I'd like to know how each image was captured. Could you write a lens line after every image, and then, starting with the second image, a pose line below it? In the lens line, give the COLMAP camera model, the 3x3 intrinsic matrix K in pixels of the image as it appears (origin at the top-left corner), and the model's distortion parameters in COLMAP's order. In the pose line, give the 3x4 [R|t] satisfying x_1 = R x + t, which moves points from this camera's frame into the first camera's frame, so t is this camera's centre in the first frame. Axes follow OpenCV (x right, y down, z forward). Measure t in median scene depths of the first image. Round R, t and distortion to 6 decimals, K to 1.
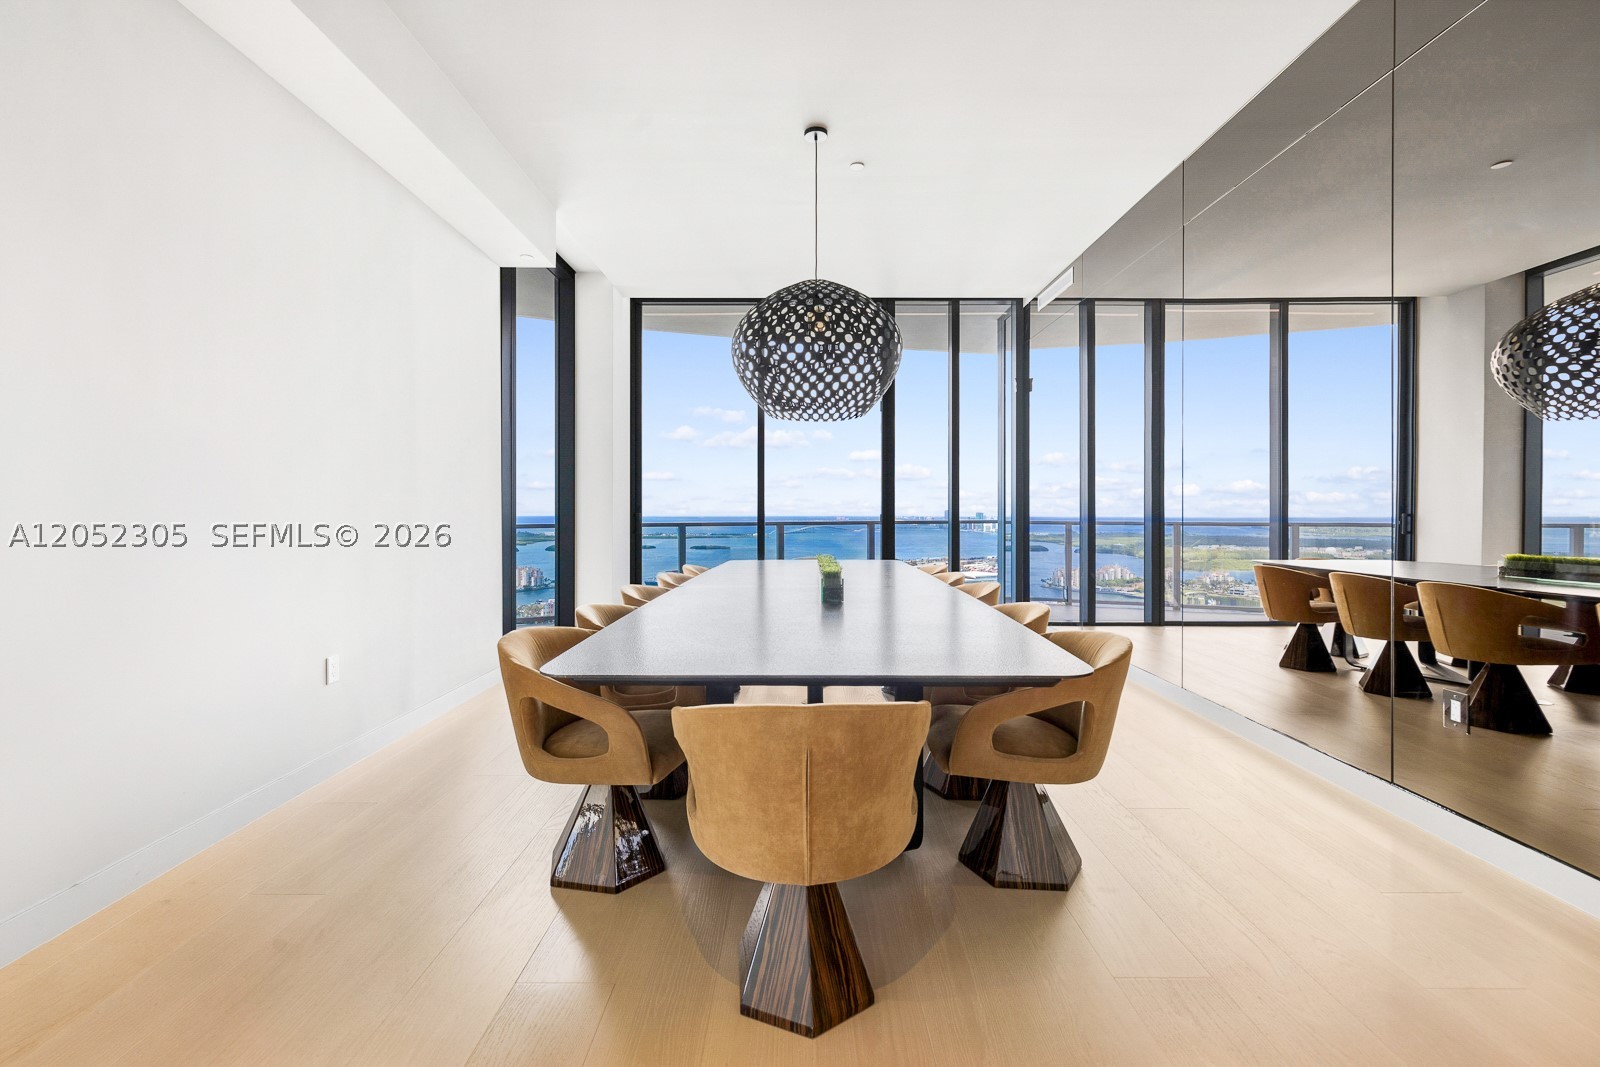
lens RADIAL K [[700.4, 0, 800.7], [0, 700.4, 514.0], [0, 0, 1]] dist [0.001234, -0.000001]
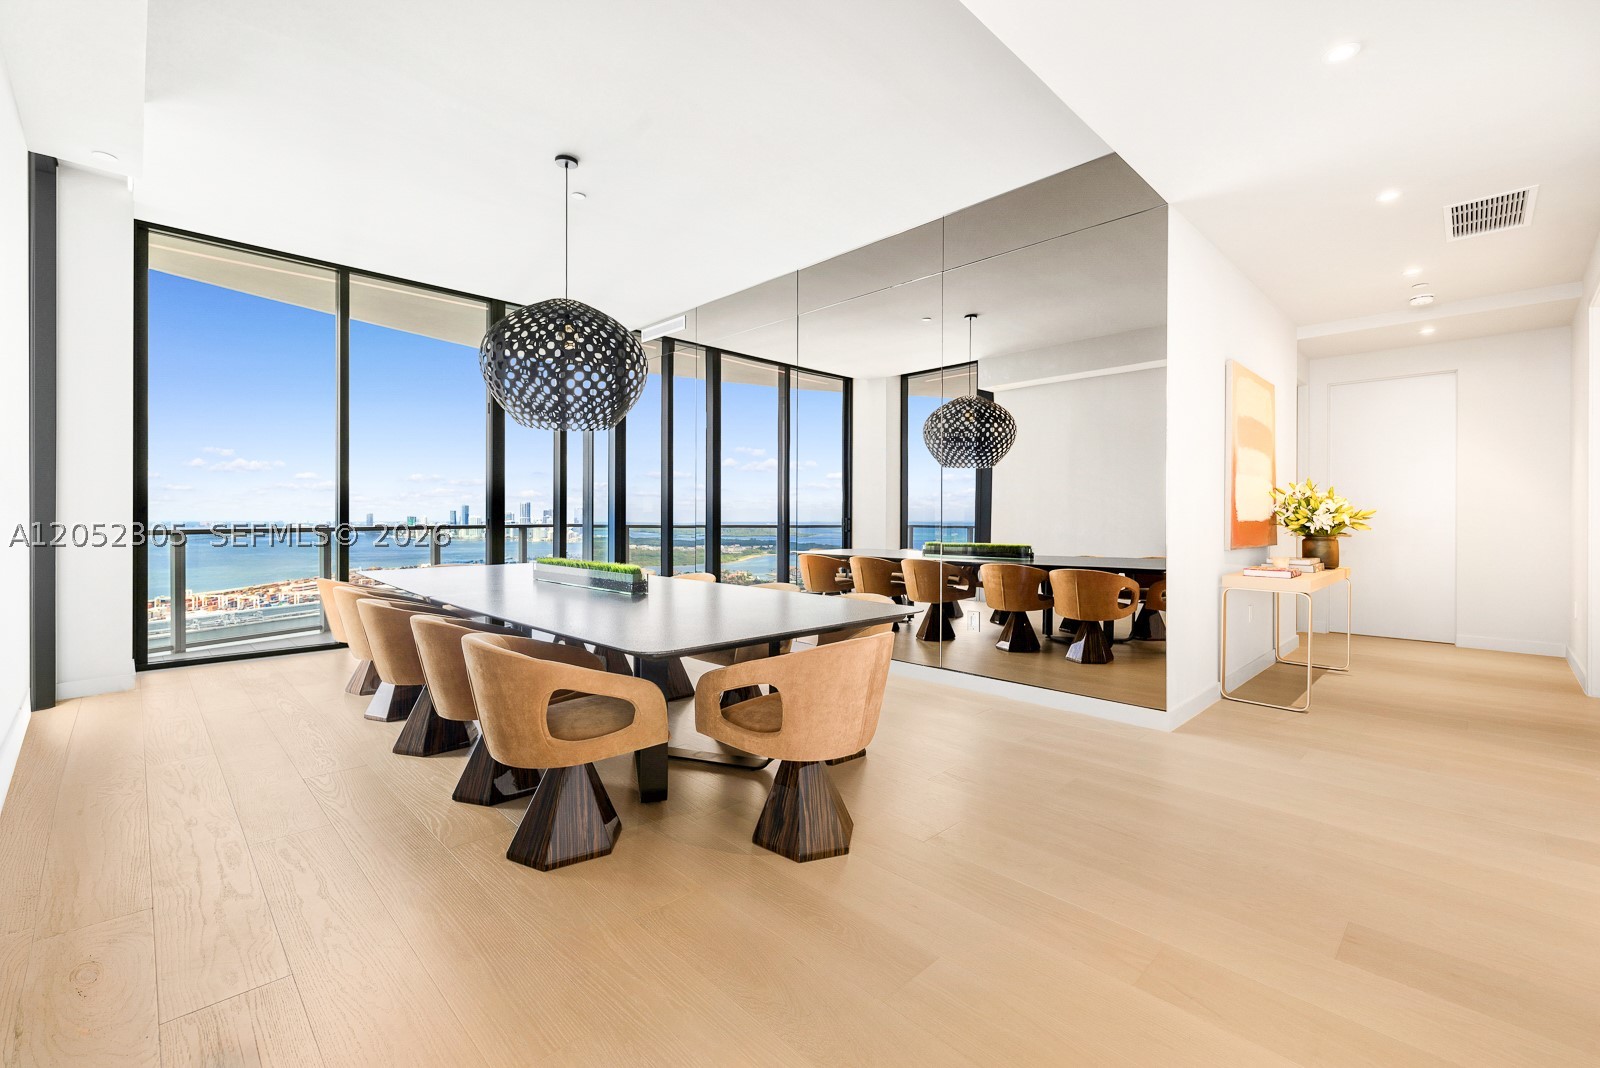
lens RADIAL K [[684.7, 0, 796.7], [0, 684.7, 515.2], [0, 0, 1]] dist [-0.000091, 0.000540]
pose [[0.719704, 0.008668, 0.694226, -0.427656], [-0.008149, 0.999959, -0.004037, -0.000223], [-0.694233, -0.002751, 0.719745, -0.001078]]
